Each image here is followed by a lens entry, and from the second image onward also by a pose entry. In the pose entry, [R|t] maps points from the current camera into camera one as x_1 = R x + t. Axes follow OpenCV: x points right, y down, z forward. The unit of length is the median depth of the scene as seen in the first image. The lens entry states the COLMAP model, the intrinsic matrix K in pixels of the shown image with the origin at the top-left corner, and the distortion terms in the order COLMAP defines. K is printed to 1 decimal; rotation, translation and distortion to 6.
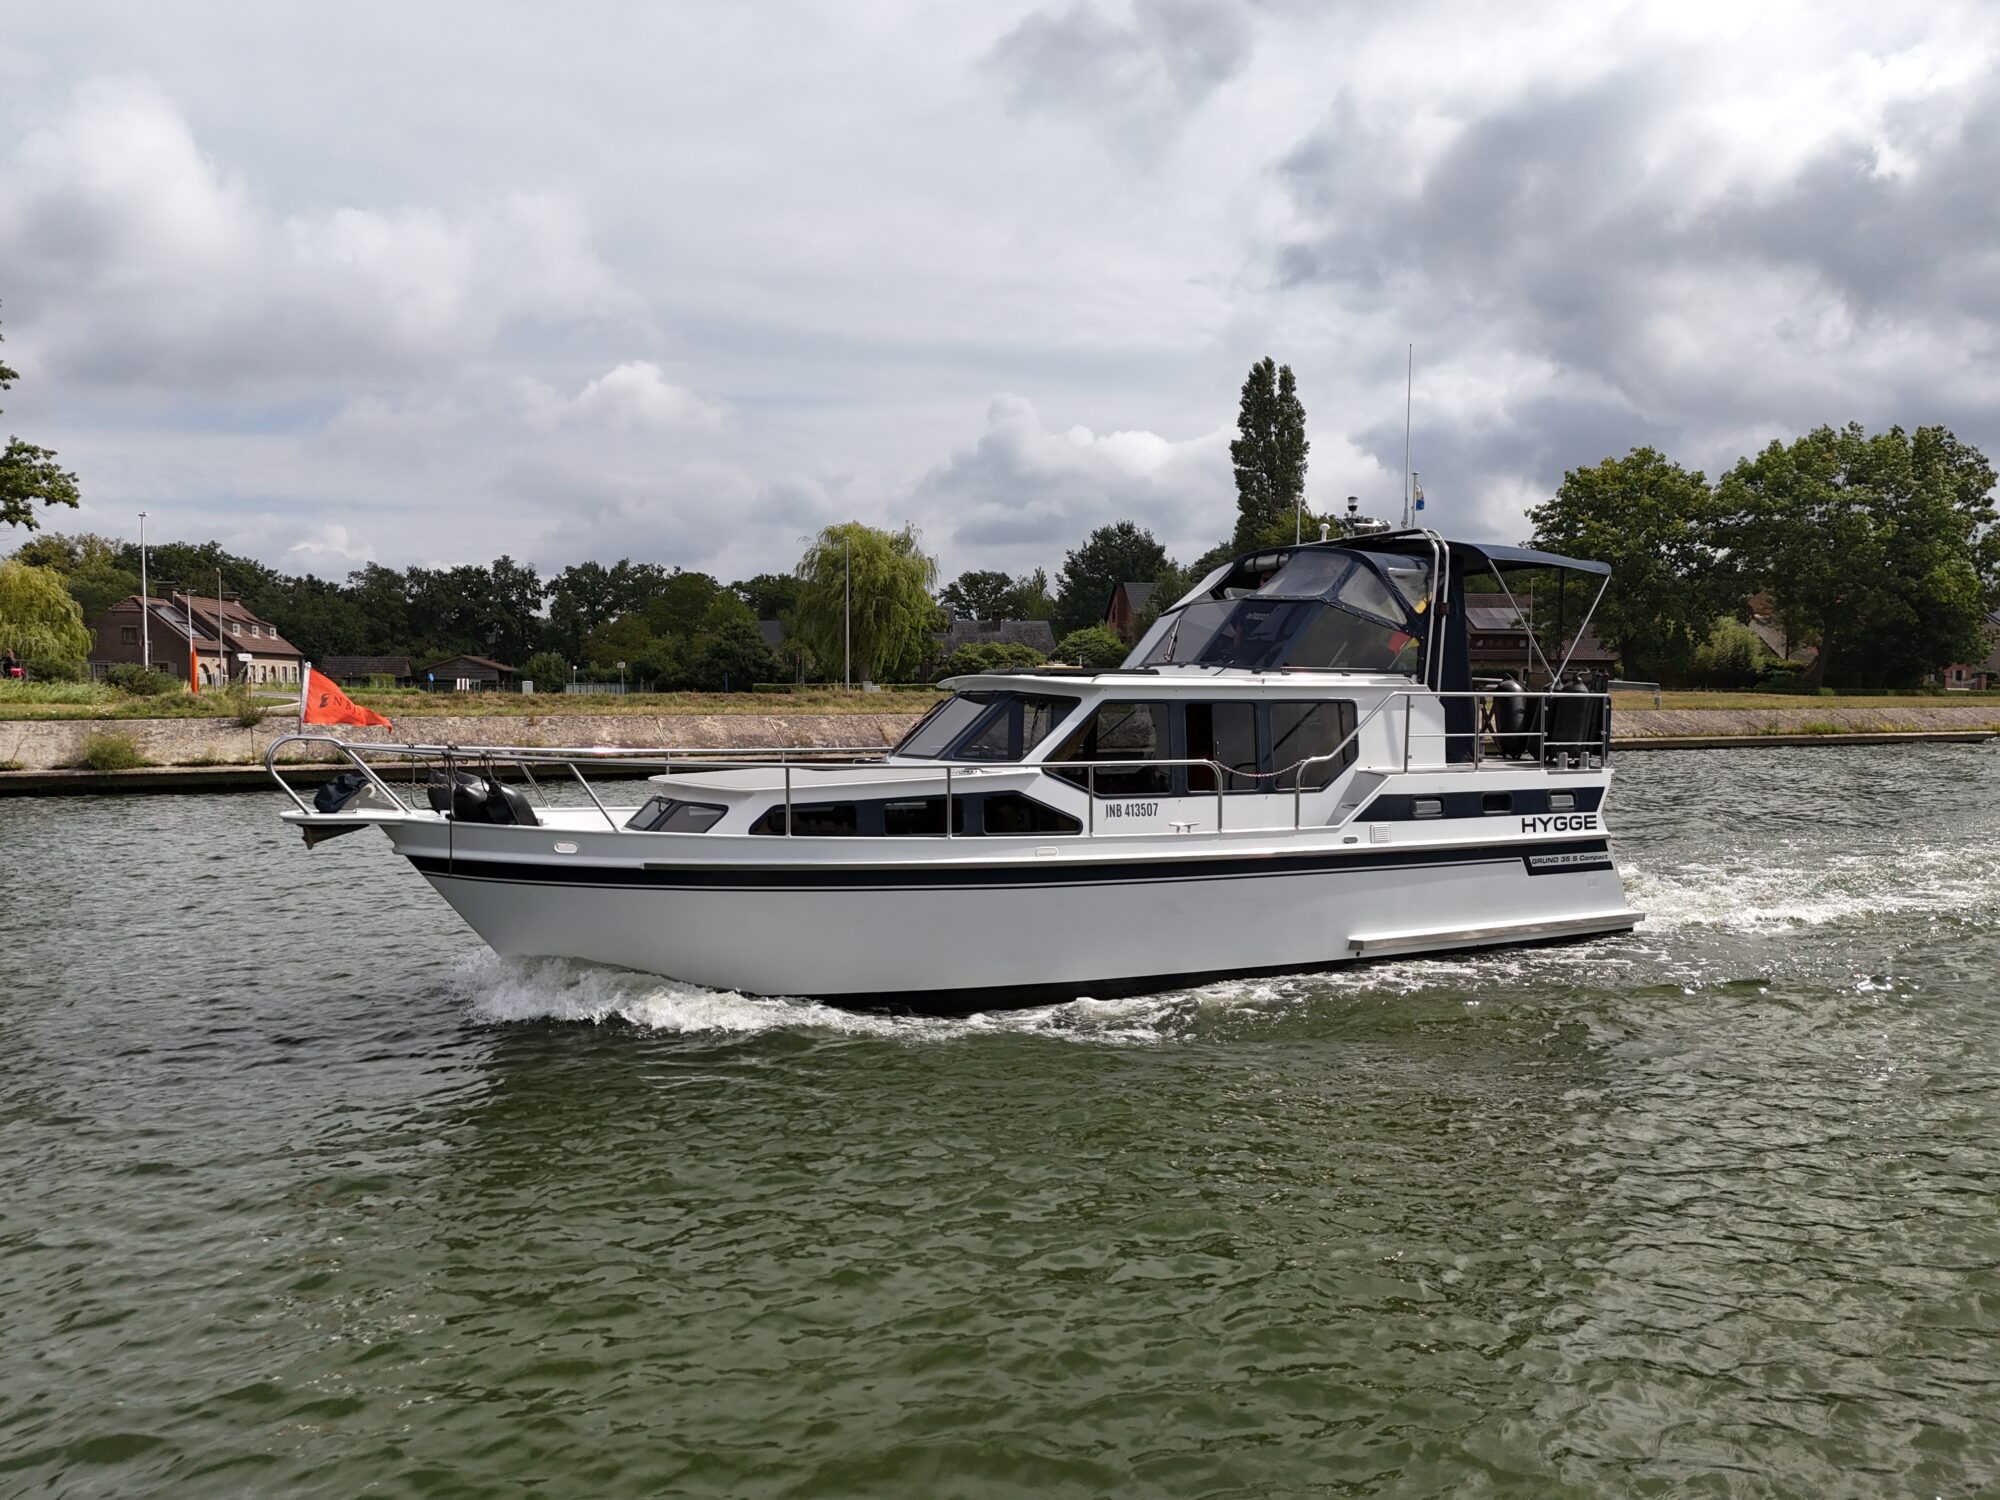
lens RADIAL K [[1484.2, 0, 995.2], [0, 1484.2, 748.9], [0, 0, 1]] dist [0.063646, -0.061681]
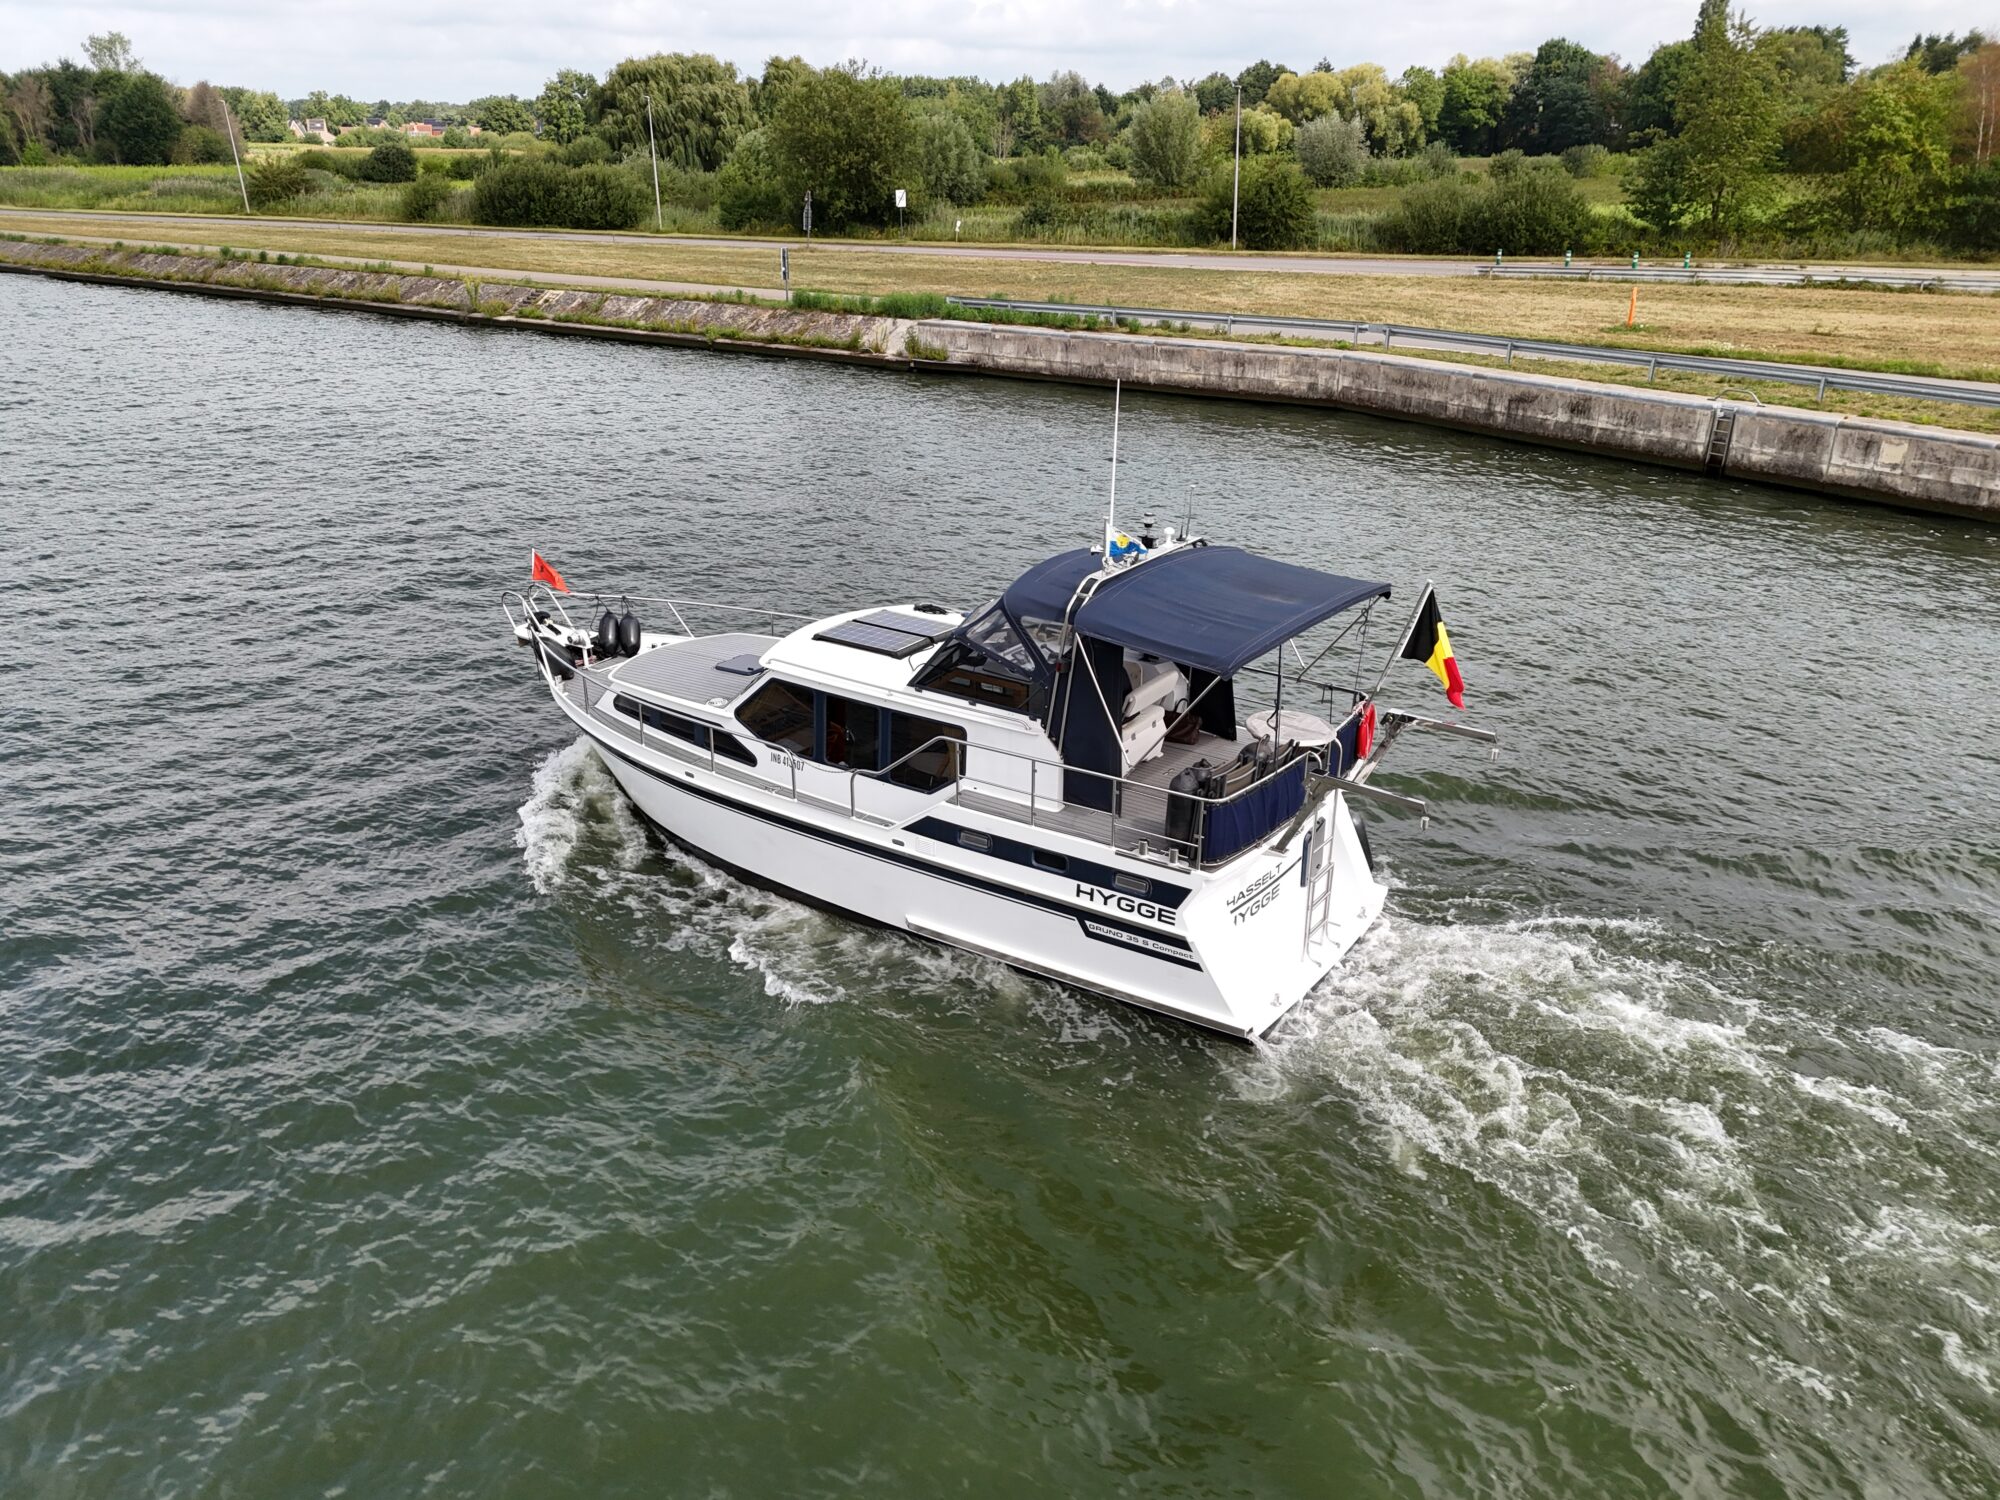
lens RADIAL K [[1484.2, 0, 1009.0], [0, 1484.2, 761.6], [0, 0, 1]] dist [0.063646, -0.061681]
pose [[0.467958, 0.332707, -0.818731, 1.180852], [-0.037187, 0.933021, 0.357896, -0.410013], [0.882968, -0.137034, 0.448987, 0.533397]]
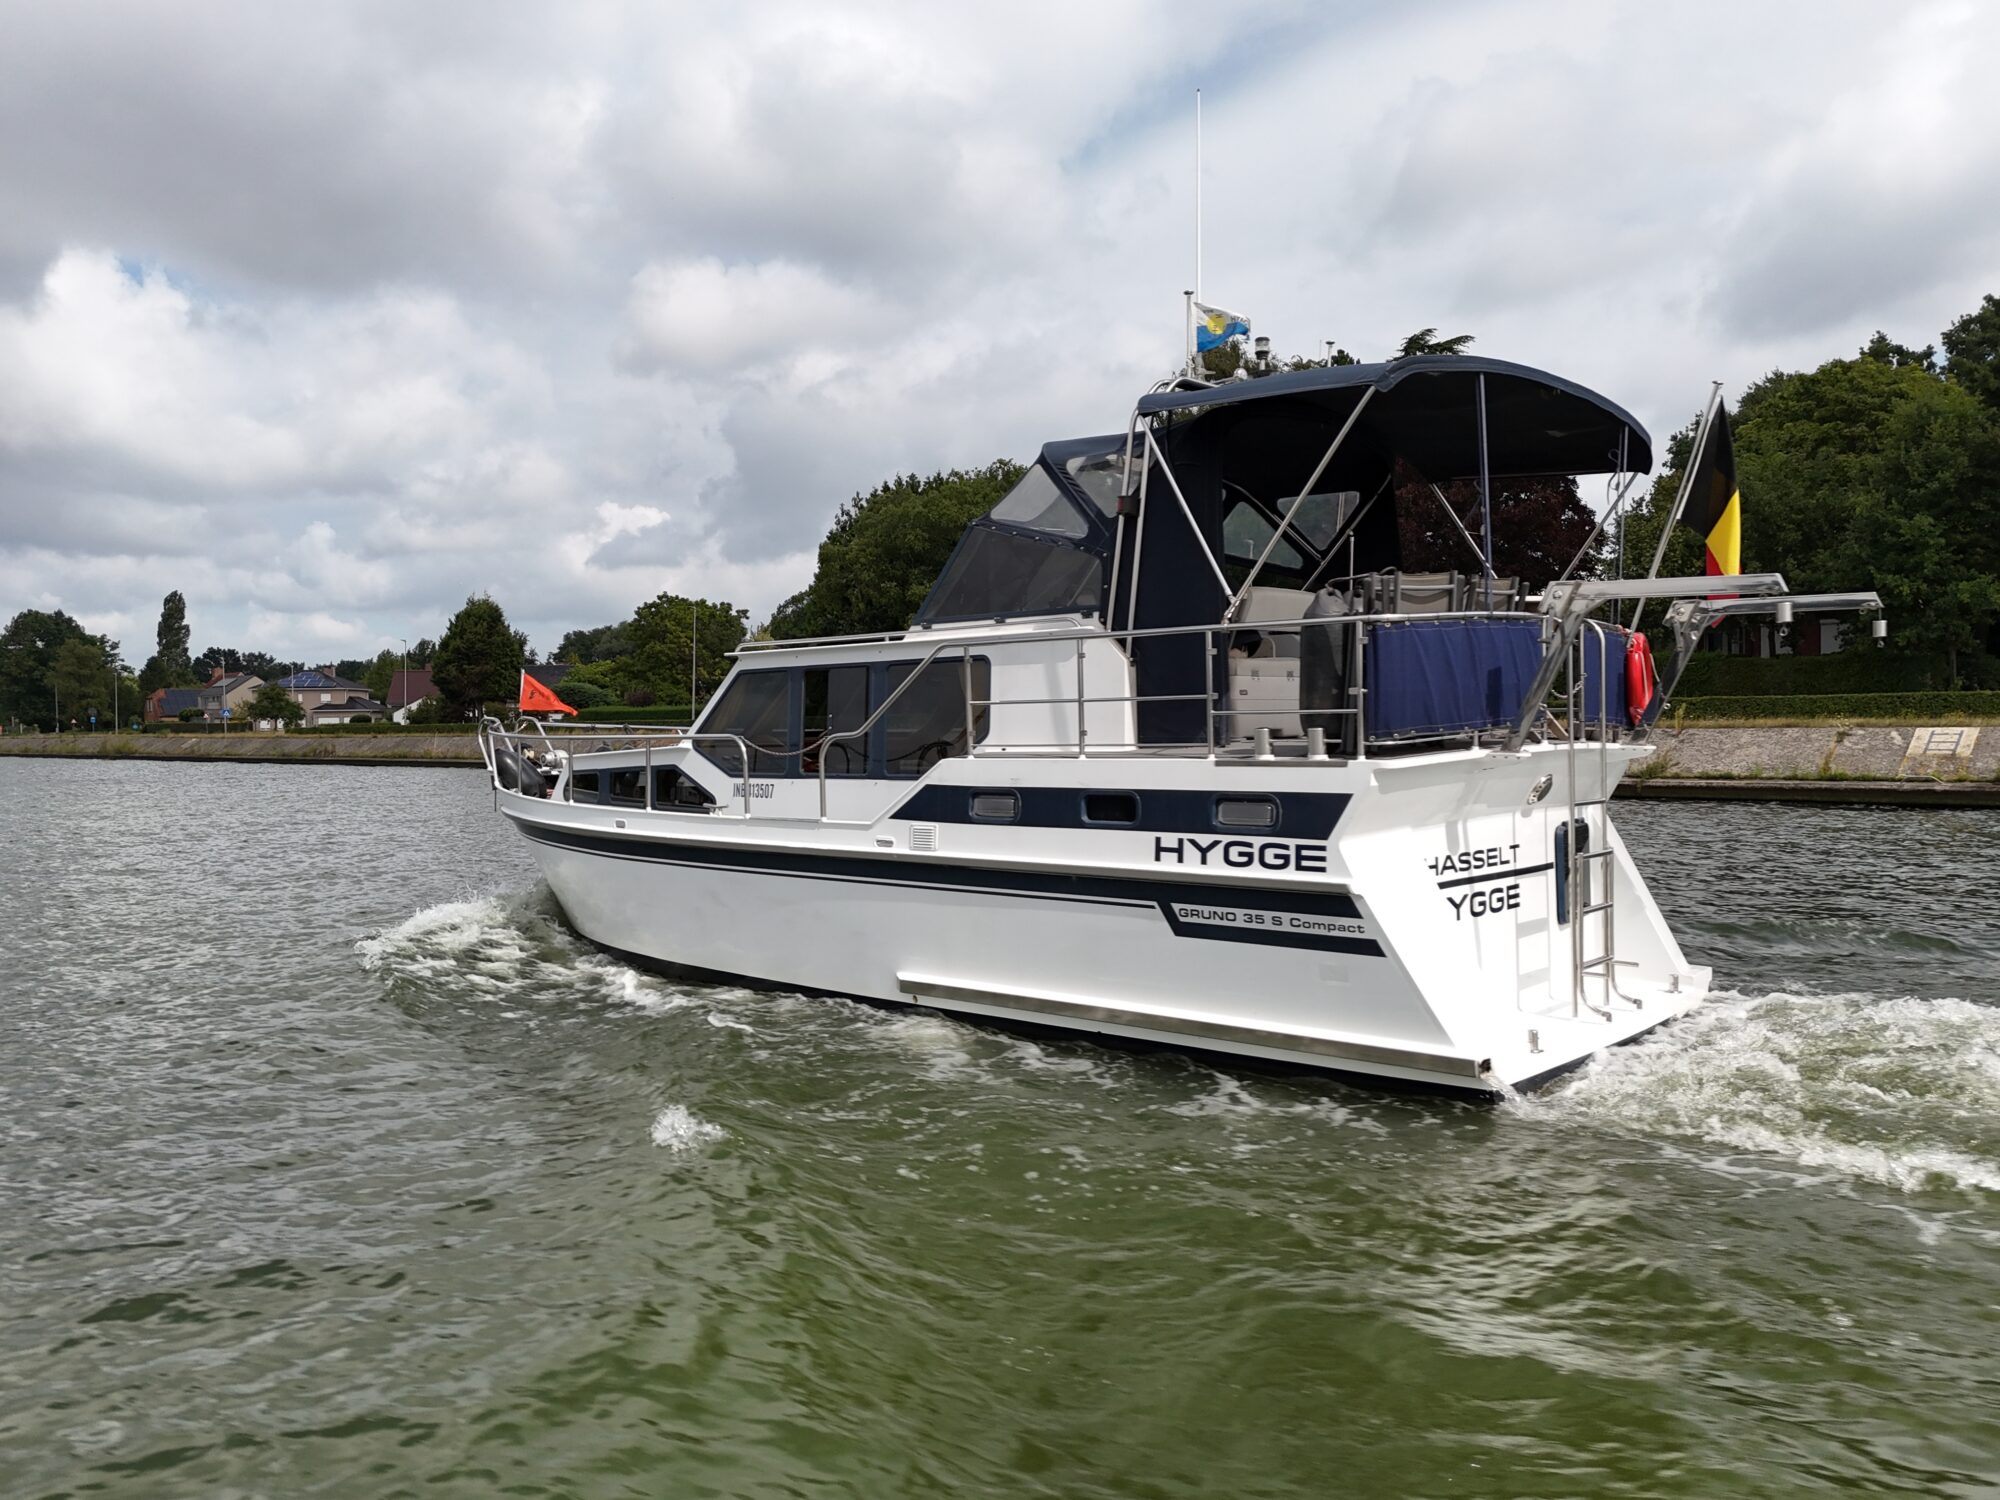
lens RADIAL K [[1484.2, 0, 992.4], [0, 1484.2, 735.2], [0, 0, 1]] dist [0.063646, -0.061681]
pose [[0.343281, -0.003200, -0.939227, 0.925487], [-0.015092, 0.999846, -0.008923, 0.012373], [0.939112, 0.017238, 0.343180, 0.761750]]
